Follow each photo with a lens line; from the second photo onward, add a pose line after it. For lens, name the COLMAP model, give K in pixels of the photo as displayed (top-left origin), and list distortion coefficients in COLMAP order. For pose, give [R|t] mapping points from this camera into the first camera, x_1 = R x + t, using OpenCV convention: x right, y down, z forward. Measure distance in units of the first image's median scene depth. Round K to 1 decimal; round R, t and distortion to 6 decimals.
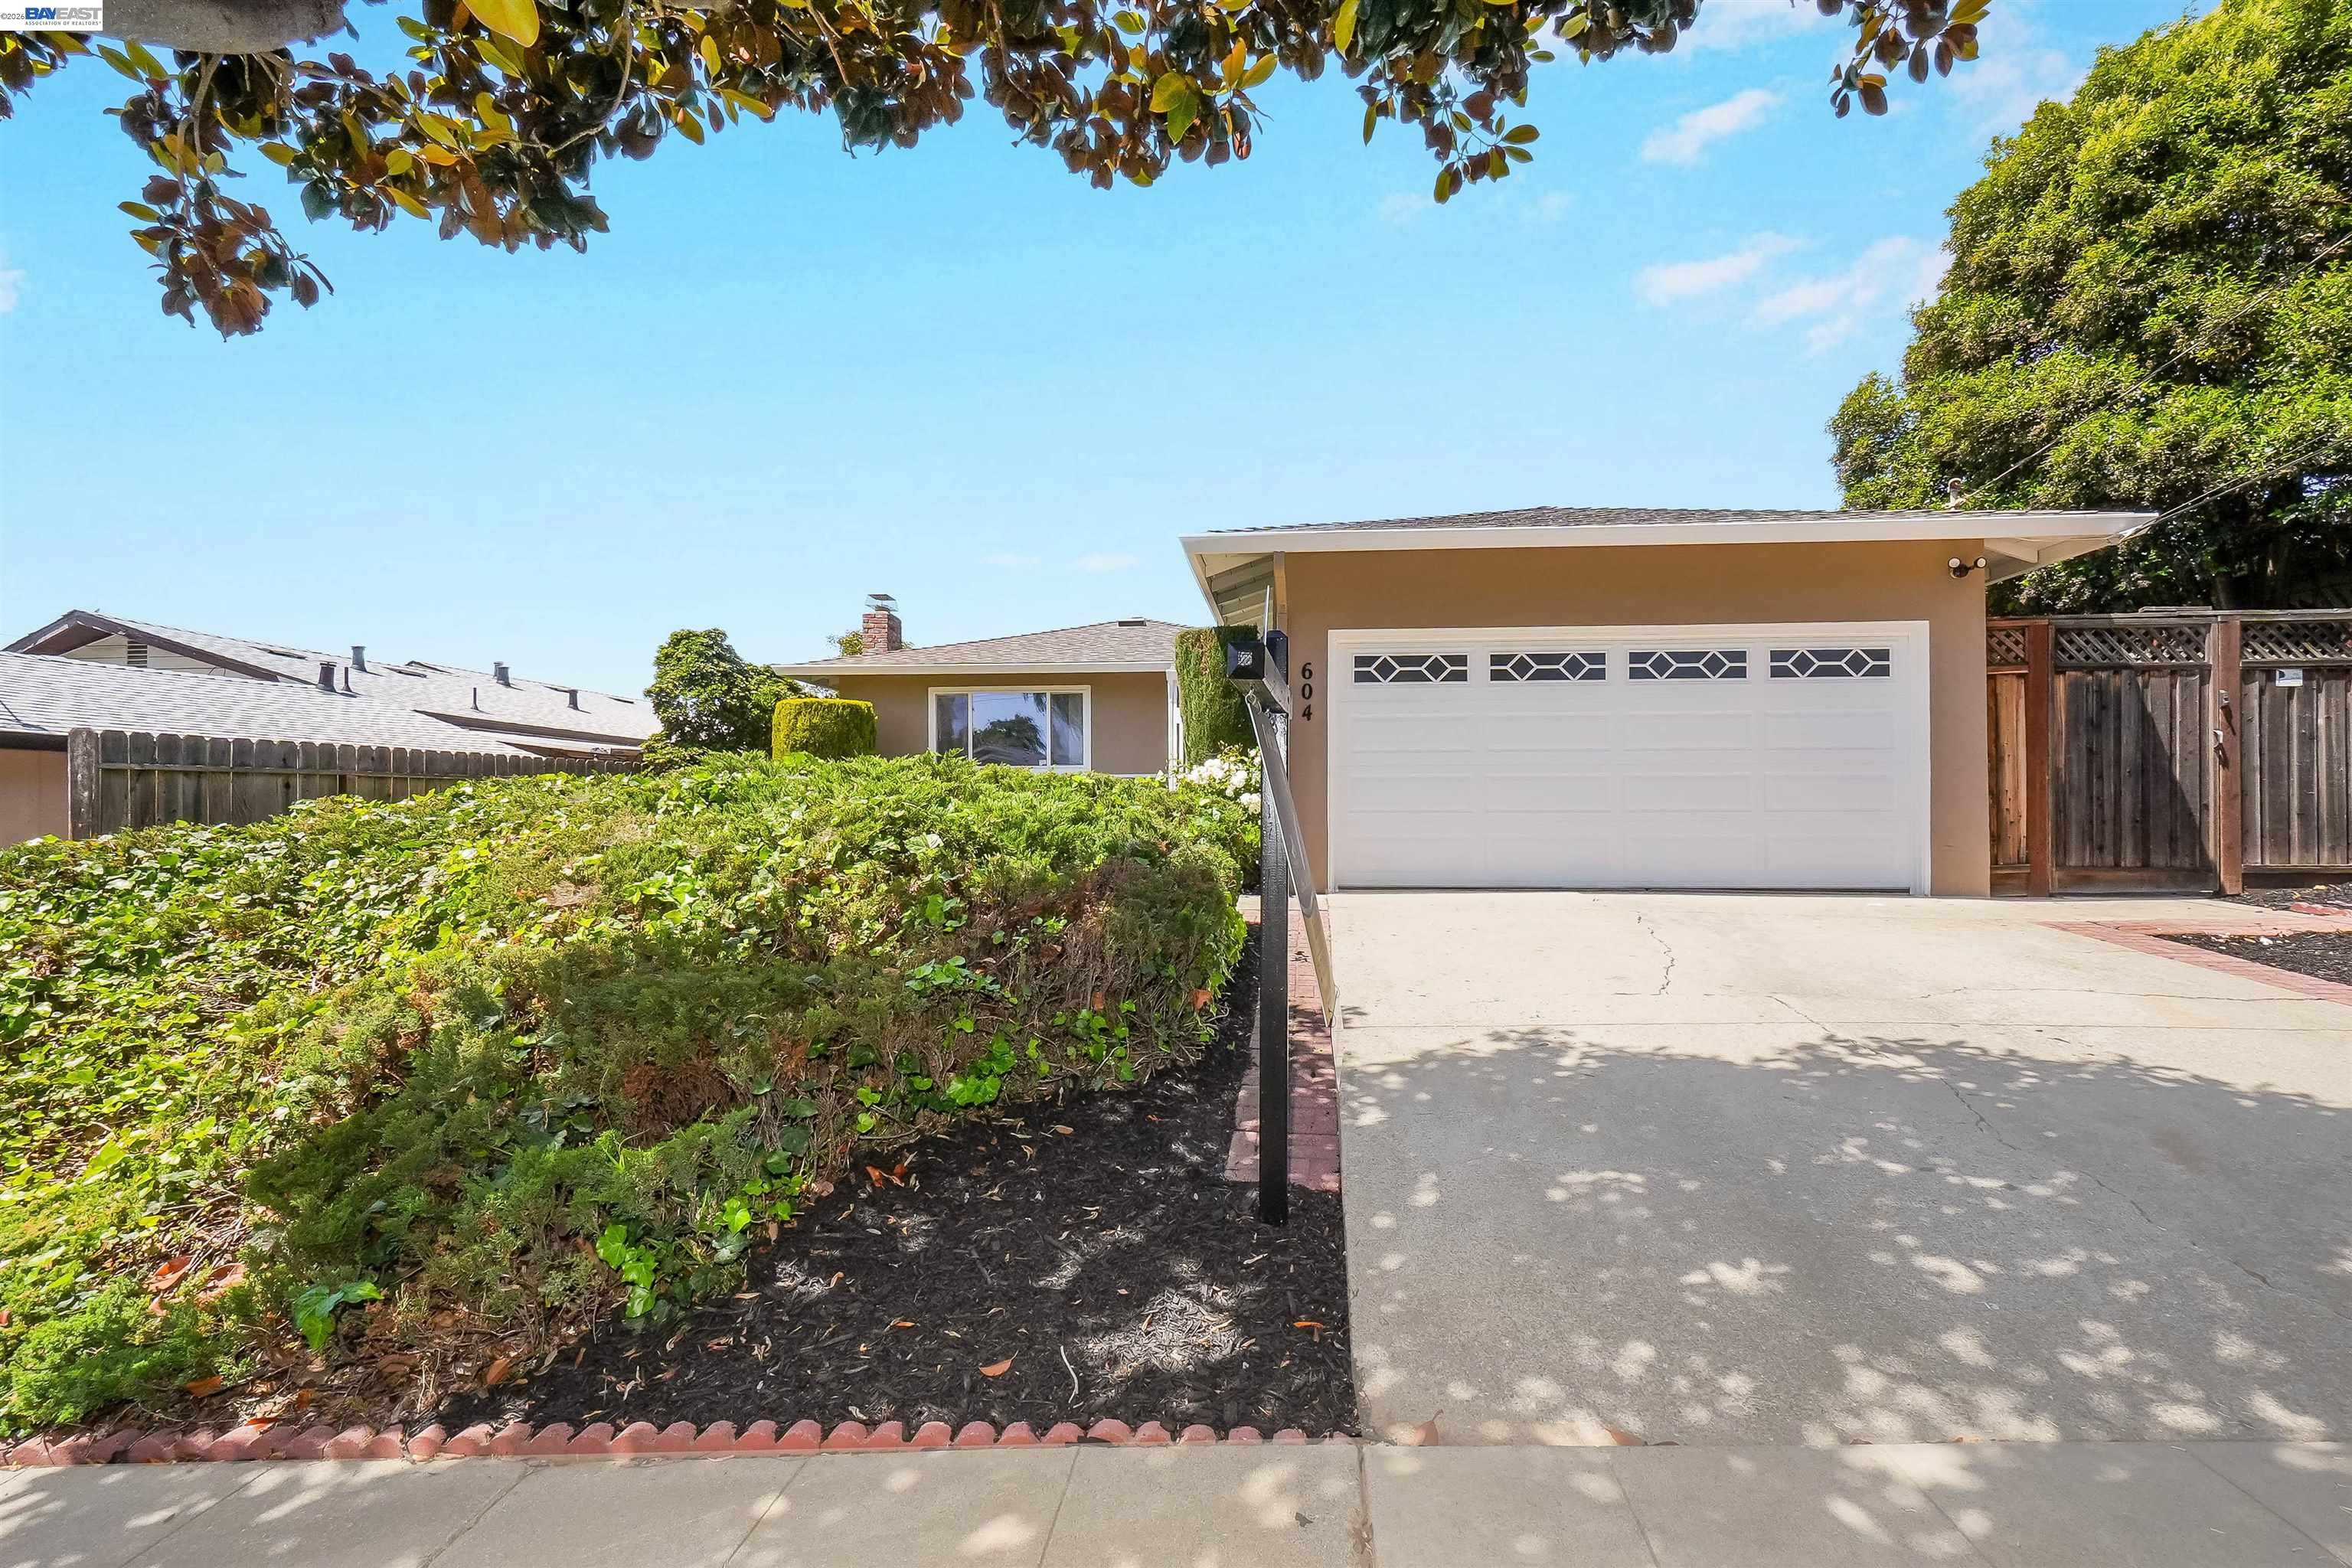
lens RADIAL K [[1051.5, 0, 1202.8], [0, 1051.5, 808.8], [0, 0, 1]] dist [0.000573, 0.001191]
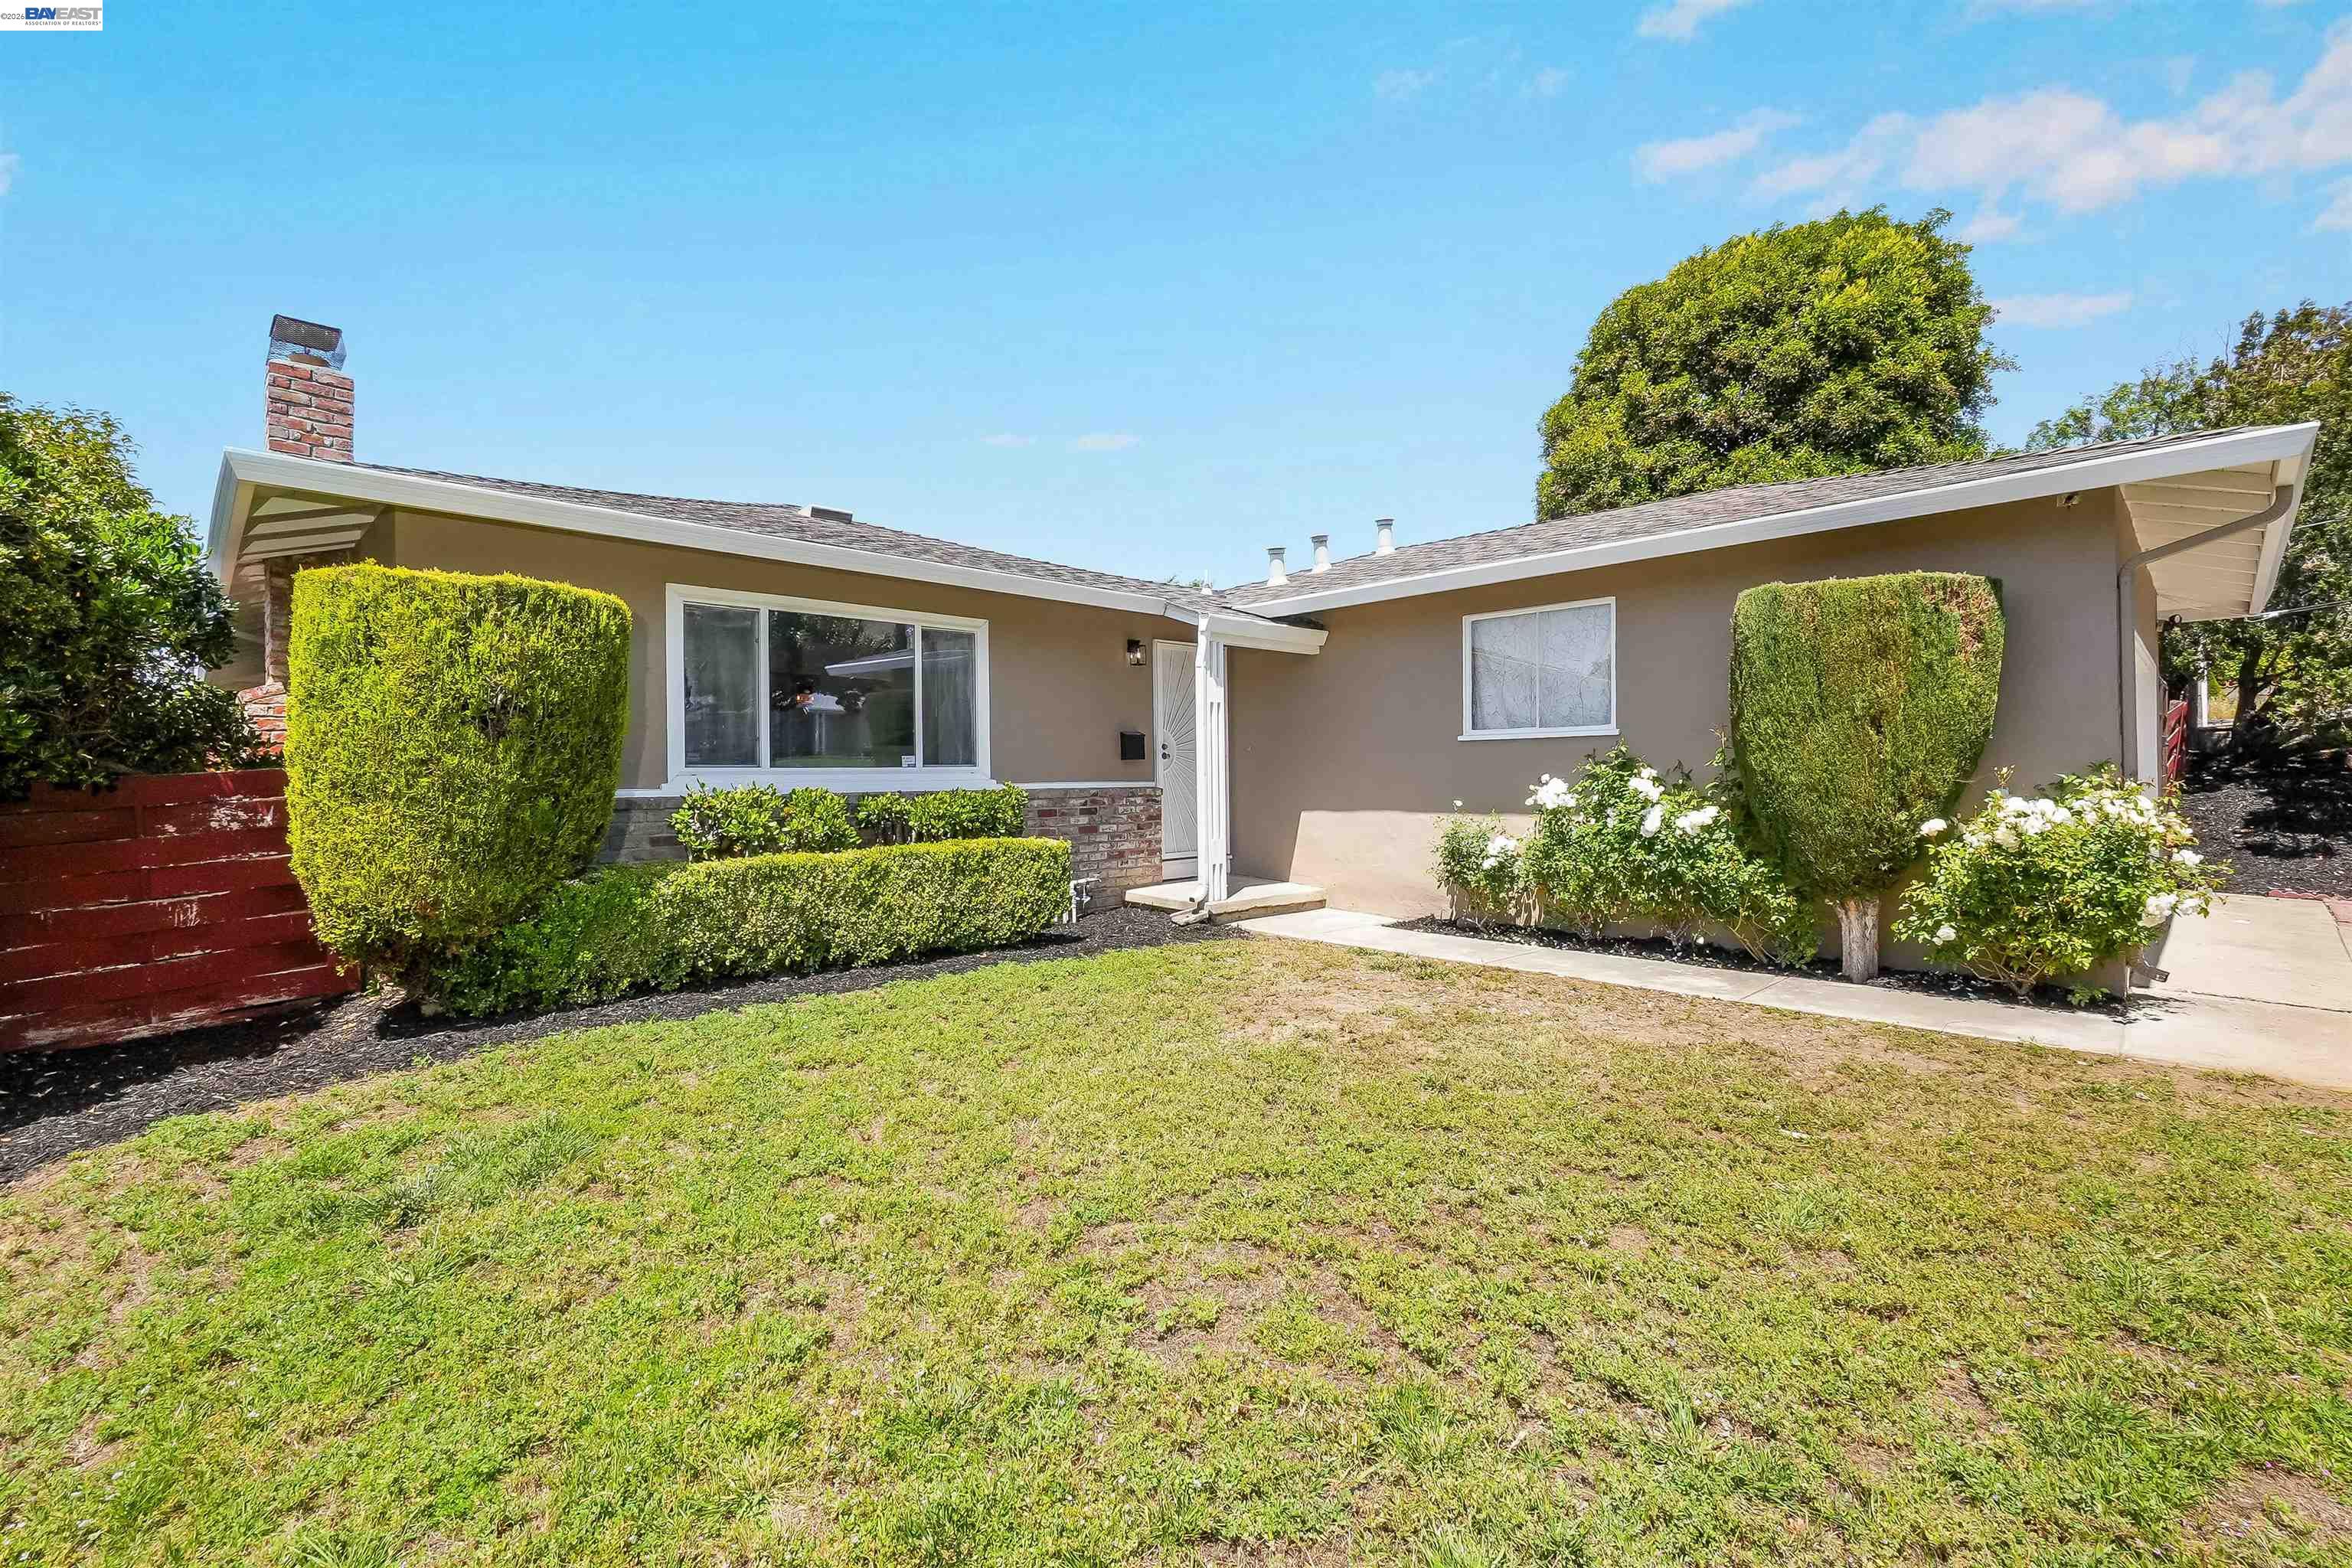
lens RADIAL K [[1026.0, 0, 1184.0], [0, 1026.0, 779.9], [0, 0, 1]] dist [-0.010949, 0.005498]
pose [[0.643171, -0.007537, 0.765686, -0.803864], [0.007732, 0.999965, 0.003348, -0.062988], [-0.765684, 0.003767, 0.643206, 1.029462]]
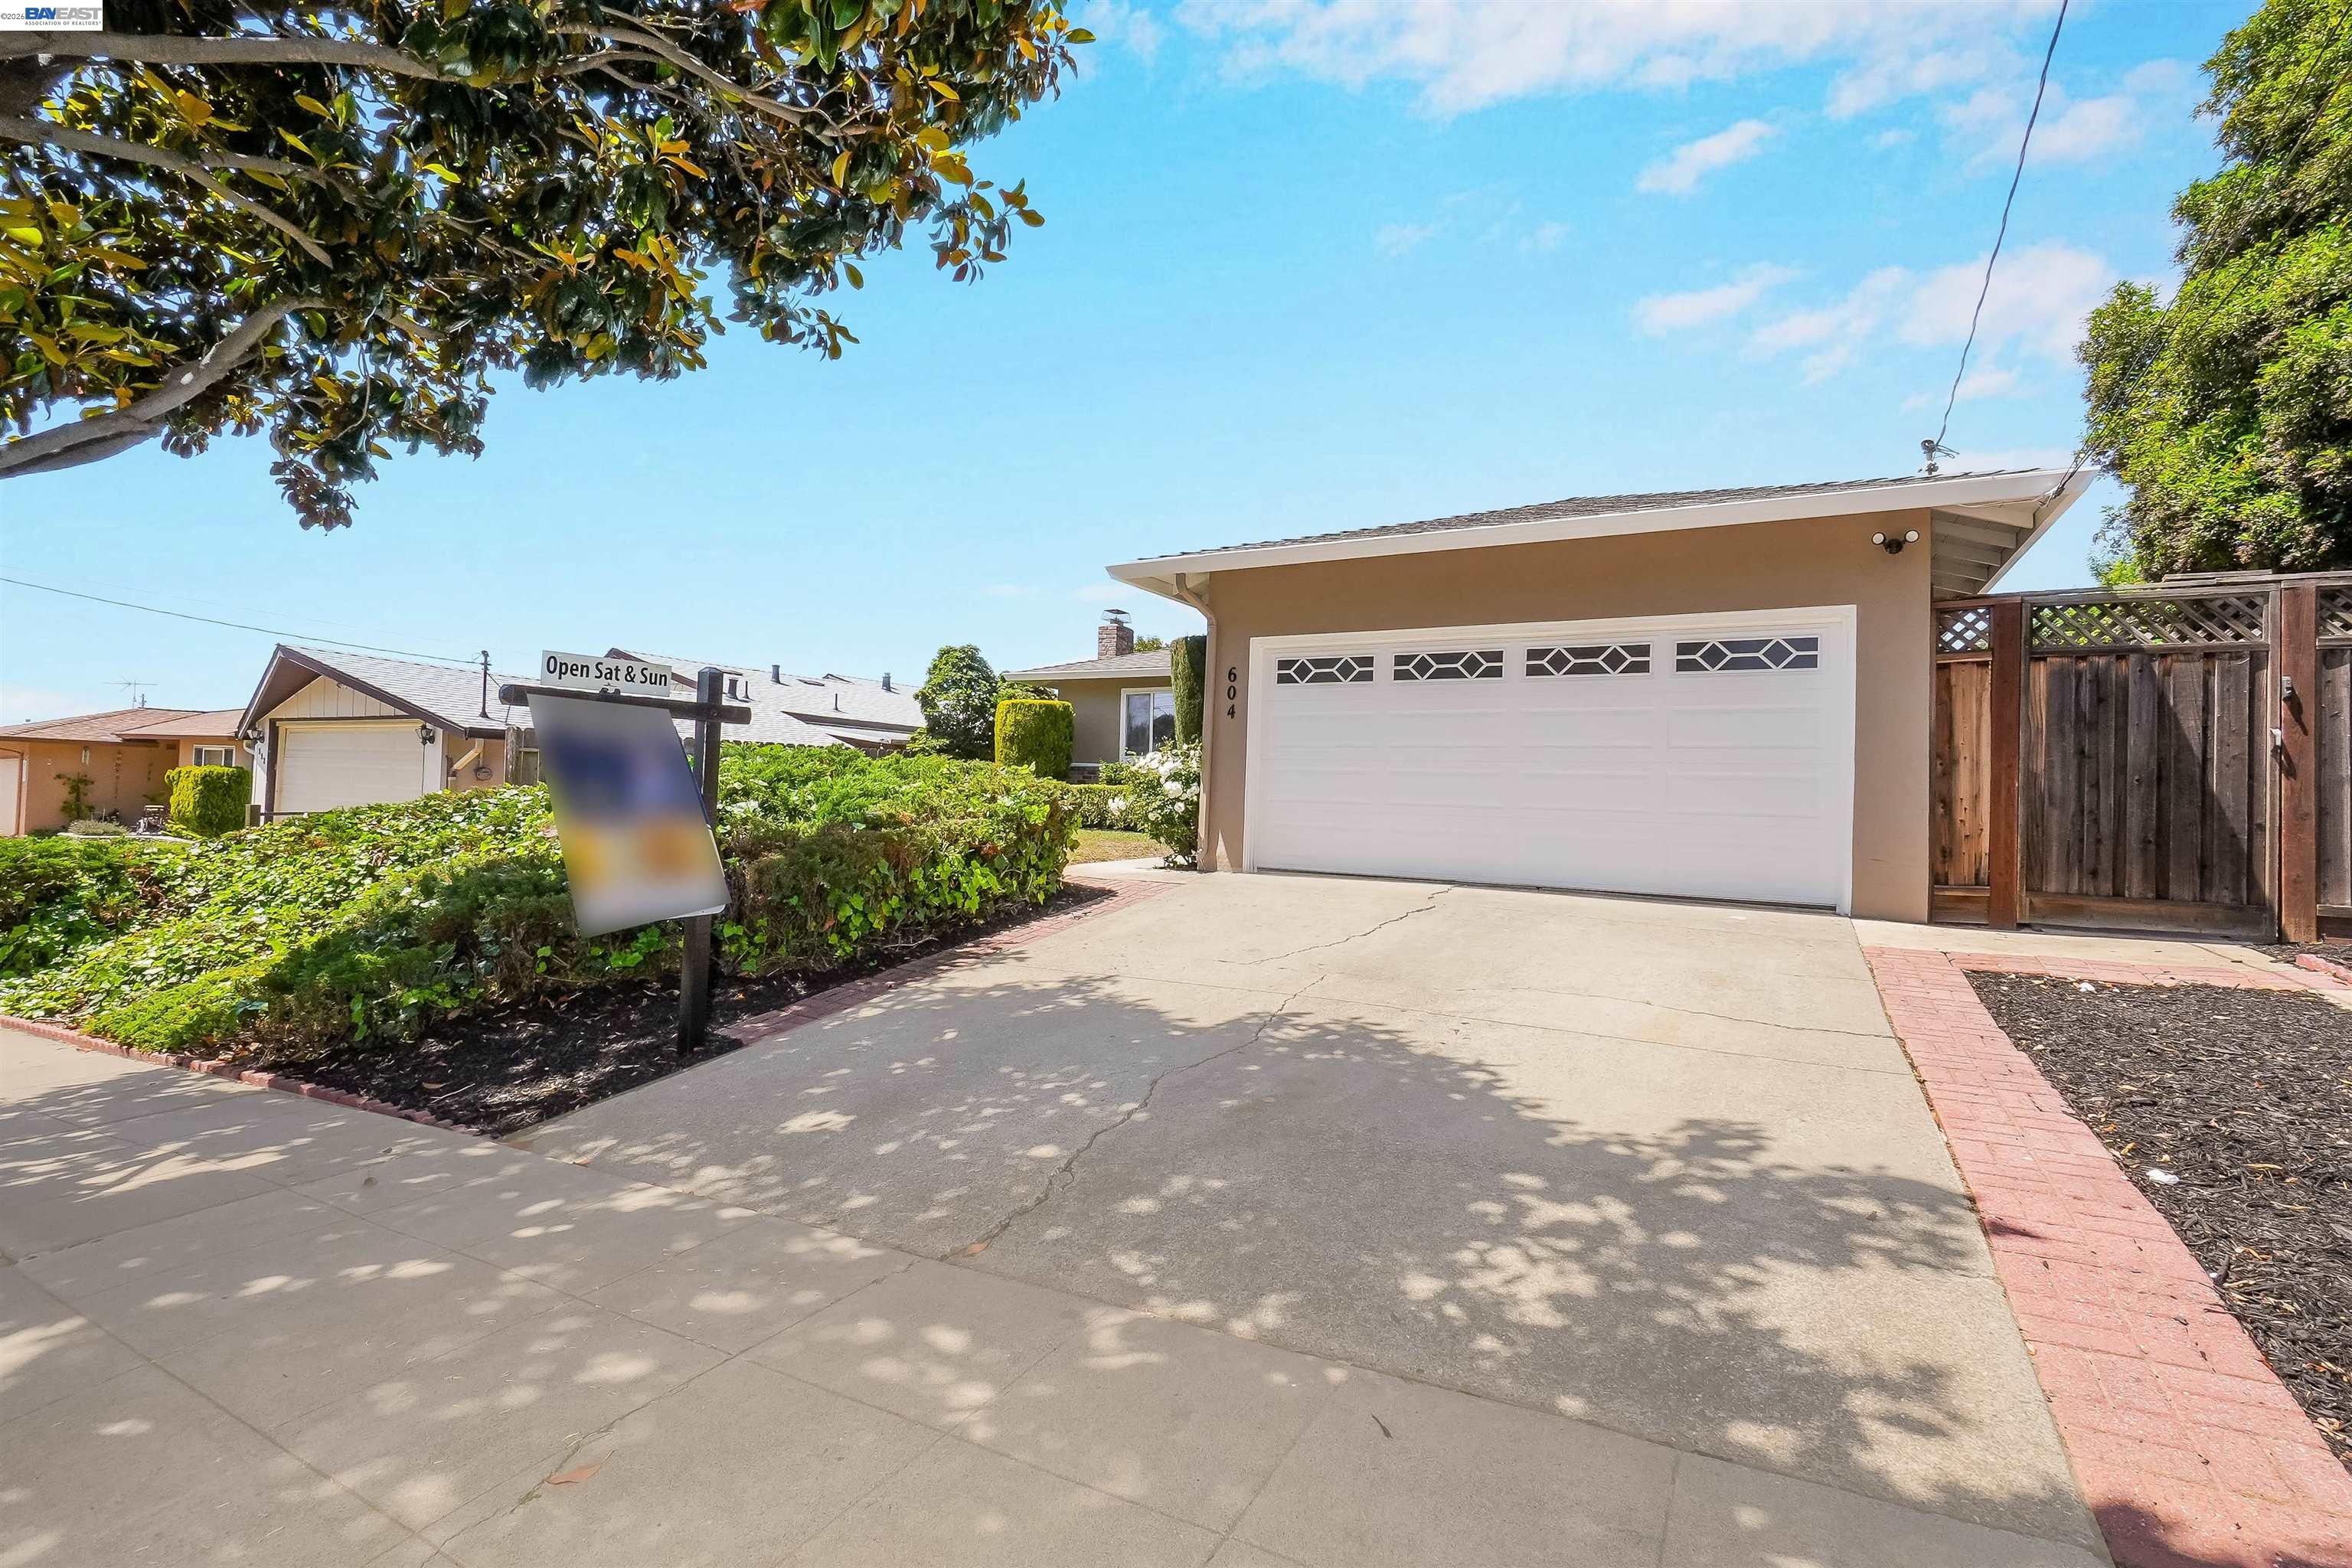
lens RADIAL K [[1031.7, 0, 1181.8], [0, 1031.7, 776.5], [0, 0, 1]] dist [-0.010141, 0.005627]
pose [[0.907840, 0.020613, -0.418810, 0.511201], [-0.029635, 0.999448, -0.015049, -0.003716], [0.418268, 0.026073, 0.907949, -0.021418]]
